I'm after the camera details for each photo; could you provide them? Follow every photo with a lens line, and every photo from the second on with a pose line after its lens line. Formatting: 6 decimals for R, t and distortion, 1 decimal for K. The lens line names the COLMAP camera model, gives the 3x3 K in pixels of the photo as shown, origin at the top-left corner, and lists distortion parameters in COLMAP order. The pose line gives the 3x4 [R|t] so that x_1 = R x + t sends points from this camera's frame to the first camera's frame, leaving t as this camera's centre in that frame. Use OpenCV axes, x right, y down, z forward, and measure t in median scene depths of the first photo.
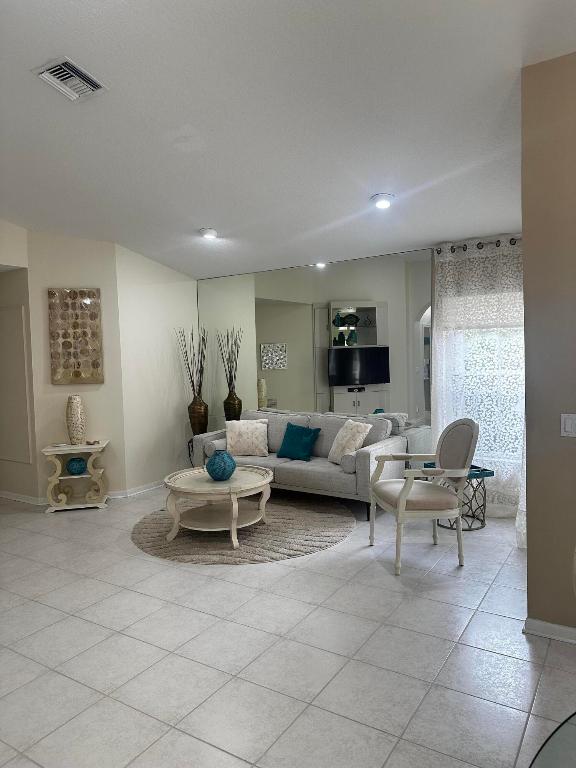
lens RADIAL K [[540.5, 0, 287.2], [0, 540.5, 383.7], [0, 0, 1]] dist [0.061108, -0.059132]
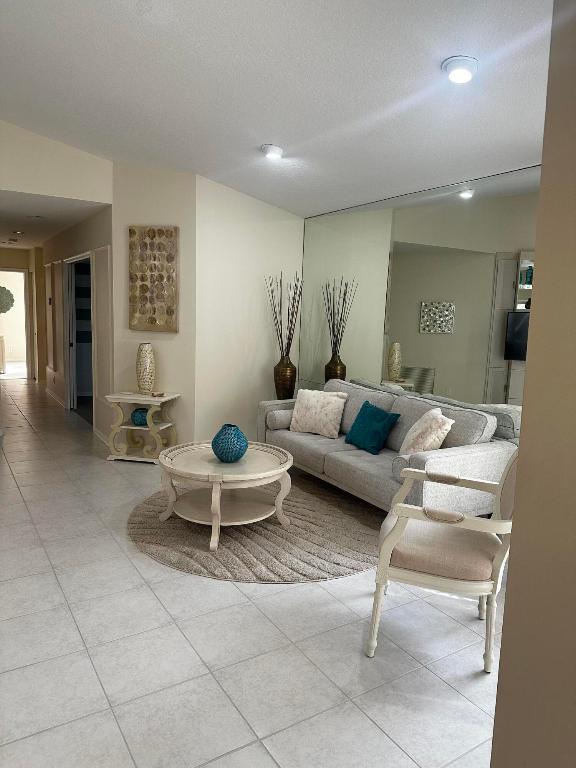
lens RADIAL K [[540.5, 0, 284.0], [0, 540.5, 389.0], [0, 0, 1]] dist [0.061108, -0.059132]
pose [[0.899166, 0.119362, -0.421015, 0.227409], [-0.082045, 0.991004, 0.105735, -0.018463], [0.429849, -0.060531, 0.900870, 0.250513]]
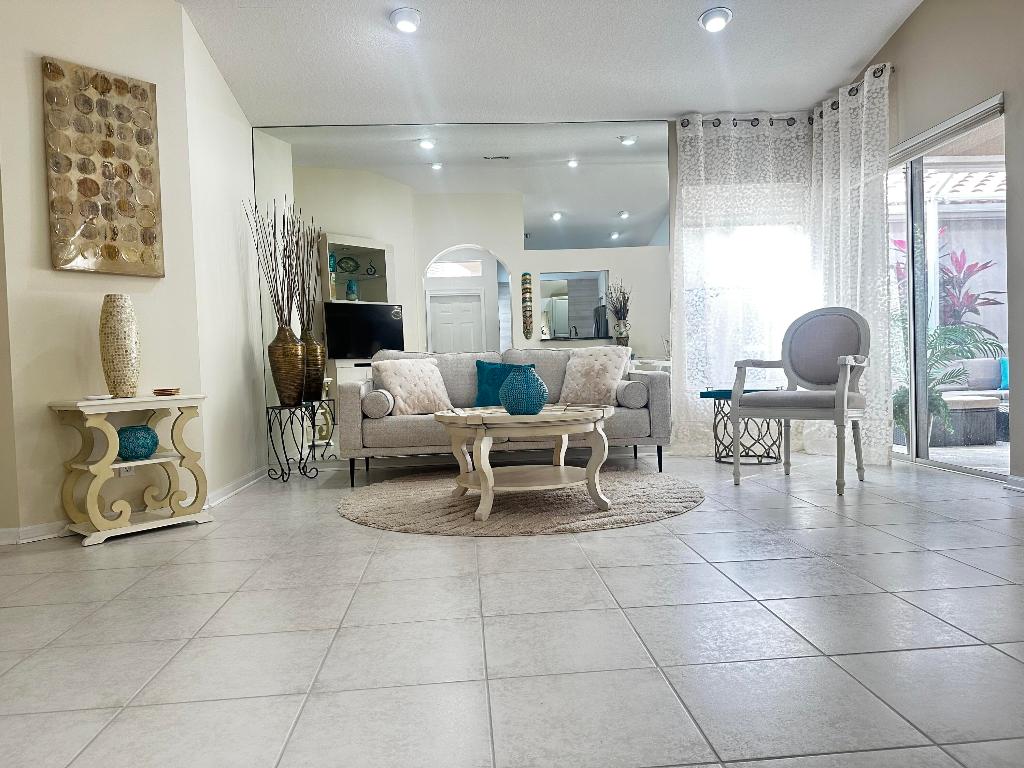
lens RADIAL K [[720.7, 0, 520.2], [0, 720.7, 375.2], [0, 0, 1]] dist [0.061108, -0.059132]
pose [[0.802841, -0.015748, 0.595985, -0.483373], [0.049911, 0.997917, -0.040866, 0.132748], [-0.594100, 0.062555, 0.801955, 0.291923]]
